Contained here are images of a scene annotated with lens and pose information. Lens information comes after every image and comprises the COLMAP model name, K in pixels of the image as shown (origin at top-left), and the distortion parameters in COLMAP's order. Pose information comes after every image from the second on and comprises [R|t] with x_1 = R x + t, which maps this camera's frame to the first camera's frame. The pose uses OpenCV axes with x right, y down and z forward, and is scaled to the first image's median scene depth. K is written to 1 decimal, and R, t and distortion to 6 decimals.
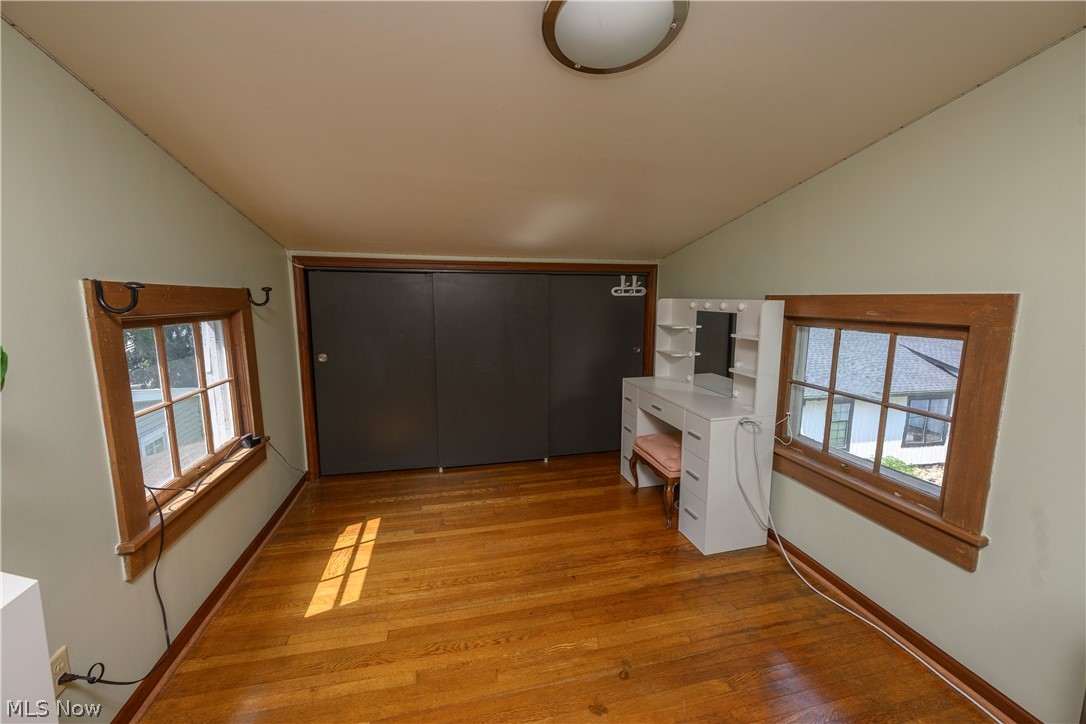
lens RADIAL K [[431.7, 0, 536.8], [0, 431.7, 365.7], [0, 0, 1]] dist [0.001622, -0.000101]
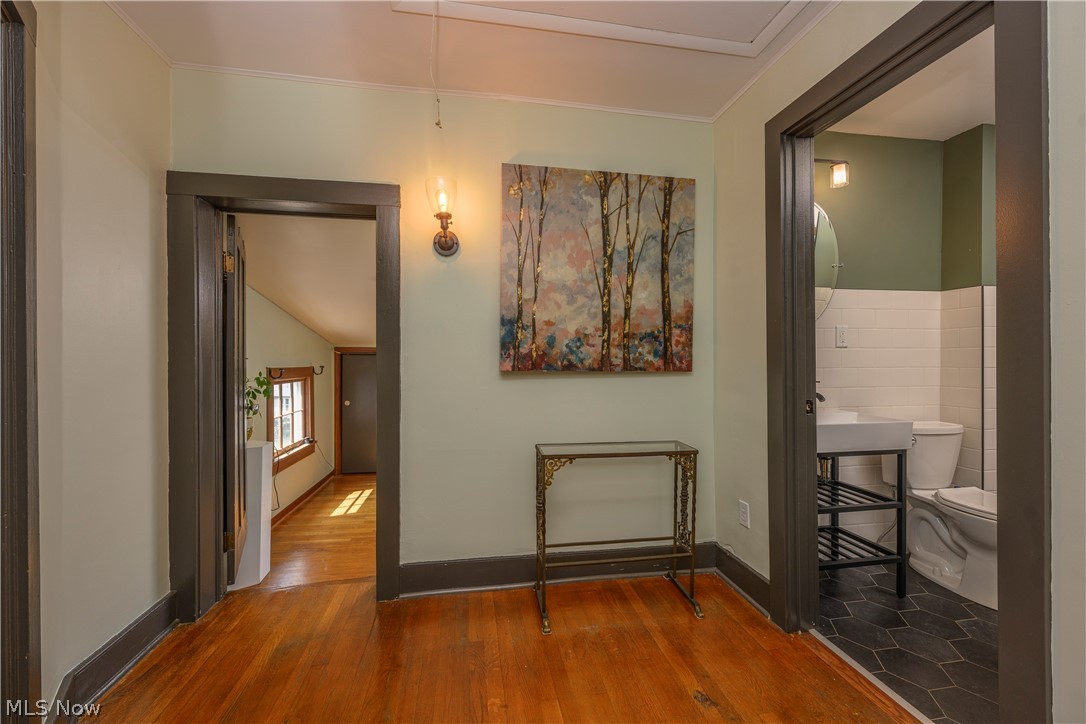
lens RADIAL K [[431.7, 0, 552.1], [0, 431.7, 361.1], [0, 0, 1]] dist [0.001622, -0.000101]
pose [[0.999589, -0.012312, -0.025897, 0.547026], [0.008240, 0.988370, -0.151842, 0.123733], [0.027465, 0.151566, 0.988066, -1.049264]]
